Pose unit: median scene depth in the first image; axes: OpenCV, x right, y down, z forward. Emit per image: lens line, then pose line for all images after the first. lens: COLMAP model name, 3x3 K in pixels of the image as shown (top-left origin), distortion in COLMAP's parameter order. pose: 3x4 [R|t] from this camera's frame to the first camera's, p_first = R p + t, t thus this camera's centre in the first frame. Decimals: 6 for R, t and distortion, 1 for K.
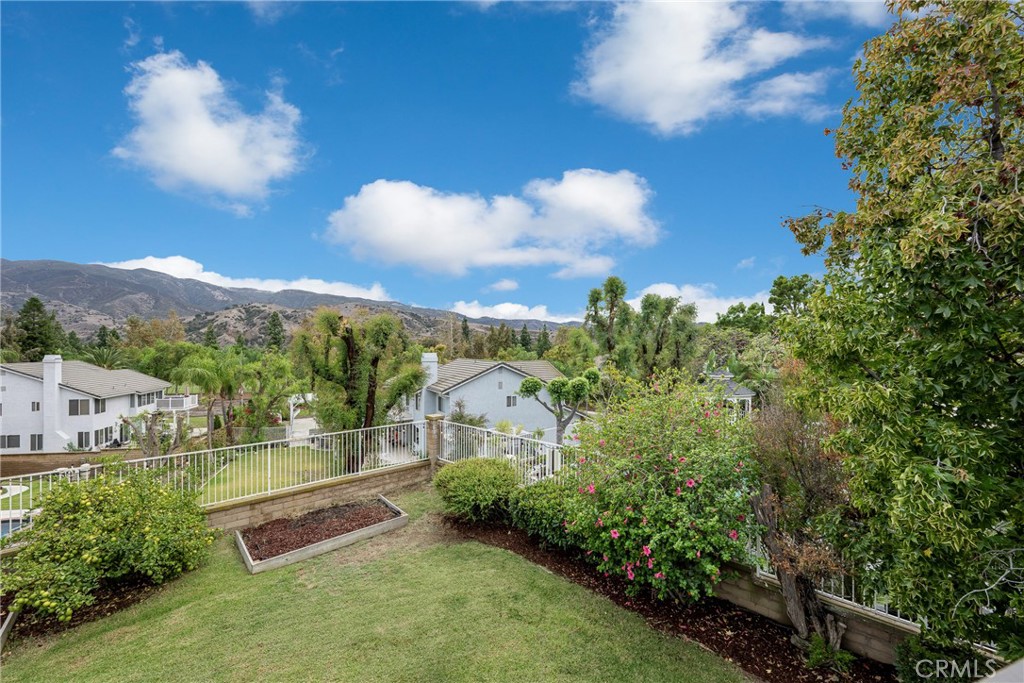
lens RADIAL K [[407.3, 0, 505.8], [0, 407.3, 346.1], [0, 0, 1]] dist [-0.002528, 0.000172]
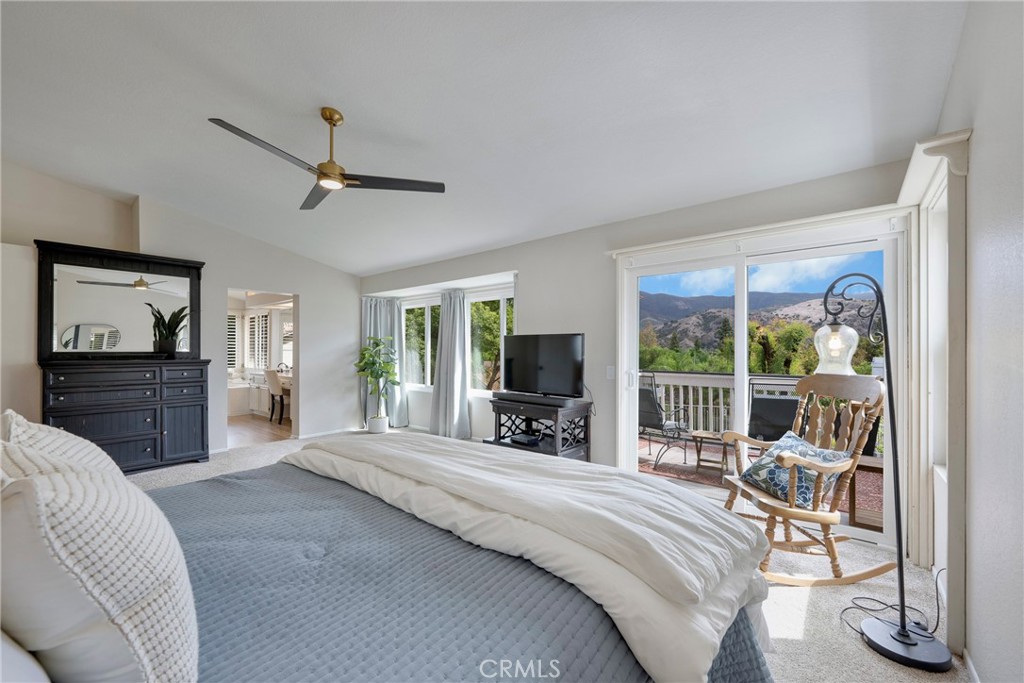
lens RADIAL K [[404.9, 0, 511.2], [0, 404.9, 347.7], [0, 0, 1]] dist [0.000350, 0.000022]
pose [[0.529887, -0.002060, -0.848066, 0.182851], [-0.001725, 0.999992, -0.003507, -0.000743], [0.848067, 0.003322, 0.529879, -0.234668]]
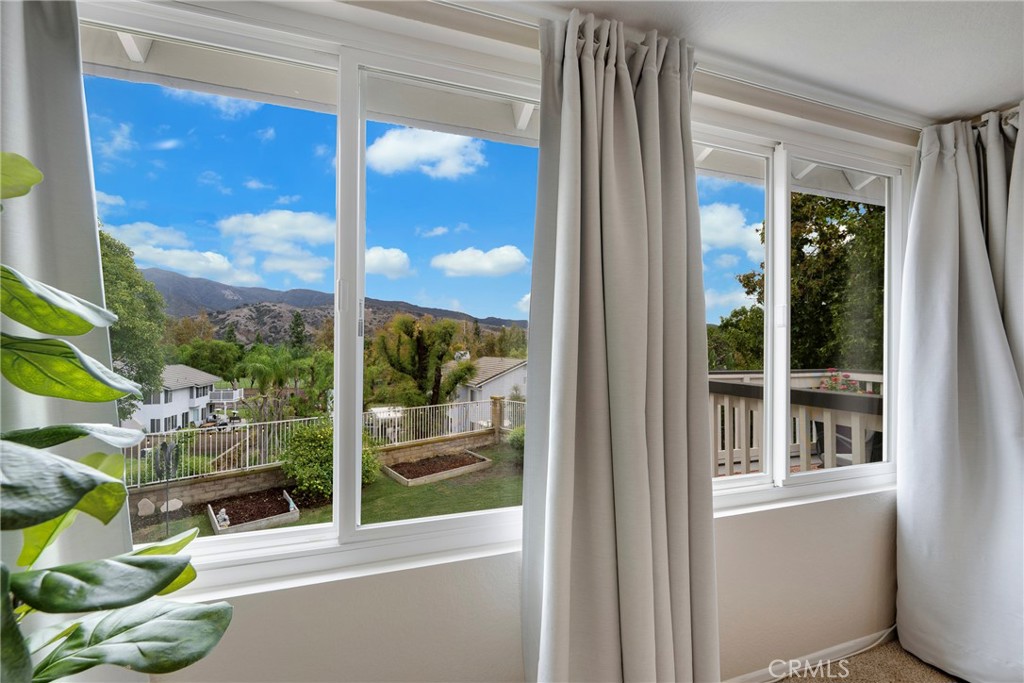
lens RADIAL K [[407.3, 0, 505.8], [0, 407.3, 346.1], [0, 0, 1]] dist [-0.002528, 0.000172]
pose [[0.999917, 0.007295, -0.010638, -0.070824], [-0.007309, 0.999972, -0.001327, 0.003120], [0.010628, 0.001405, 0.999943, -0.182078]]
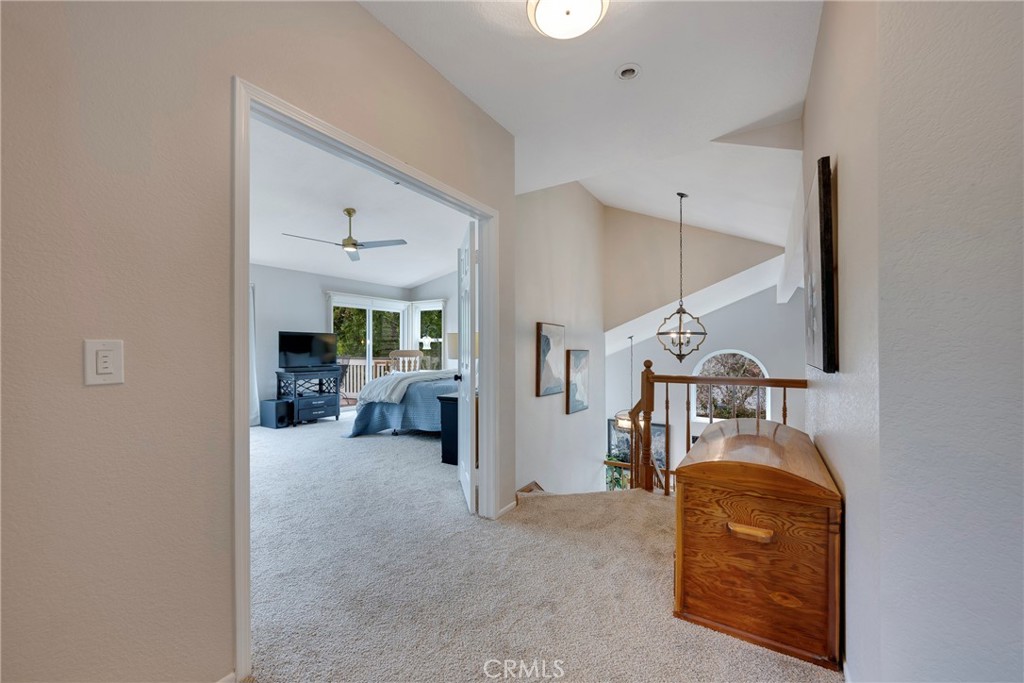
lens RADIAL K [[407.7, 0, 513.9], [0, 407.7, 347.5], [0, 0, 1]] dist [0.000693, 0.000031]
pose [[0.762815, -0.000828, 0.646616, -0.023547], [0.000978, 1.000000, 0.000127, 0.003843], [-0.646616, 0.000536, 0.762816, -0.443757]]
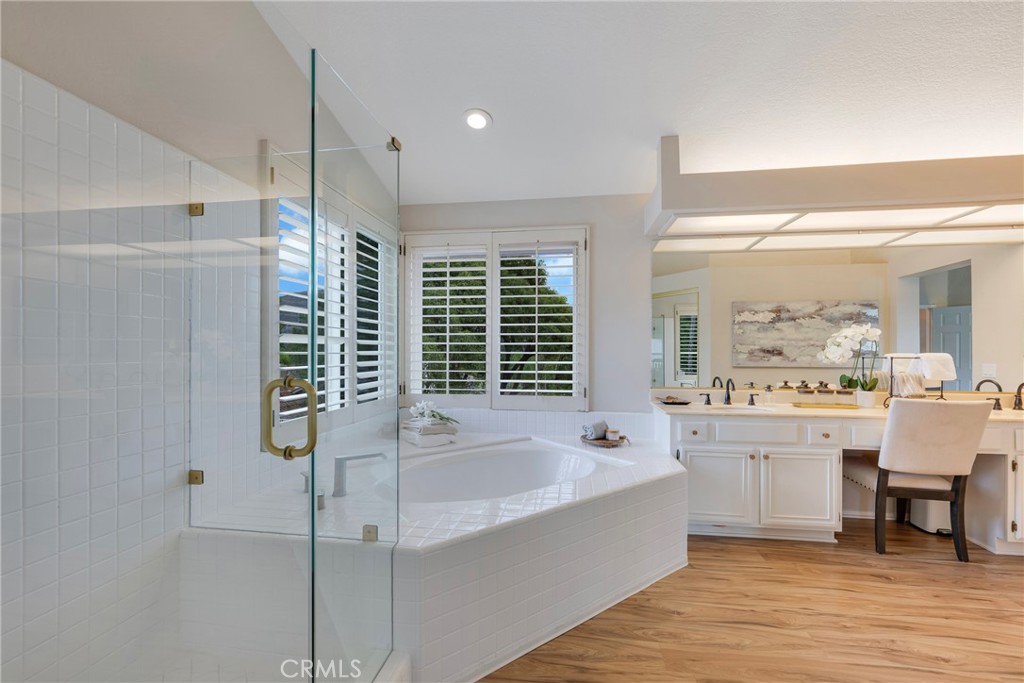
lens RADIAL K [[416.1, 0, 513.2], [0, 416.1, 353.8], [0, 0, 1]] dist [-0.000708, -0.000143]
pose [[0.895269, 0.002664, -0.445519, -0.231446], [-0.002131, 0.999996, 0.001698, 0.003895], [0.445522, -0.000571, 0.895271, -0.369585]]
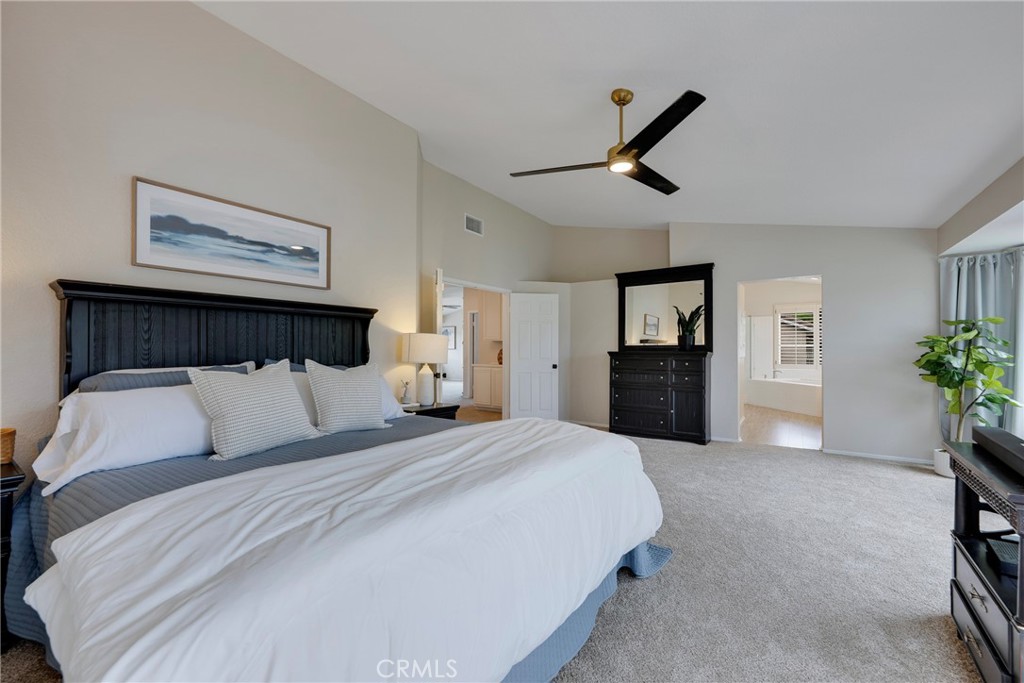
lens RADIAL K [[402.6, 0, 508.3], [0, 402.6, 346.4], [0, 0, 1]] dist [-0.003450, -0.000032]
pose [[-0.805489, -0.001106, -0.592610, 0.148075], [0.000074, 0.999998, -0.001967, 0.002335], [0.592611, -0.001628, -0.805487, -0.143180]]
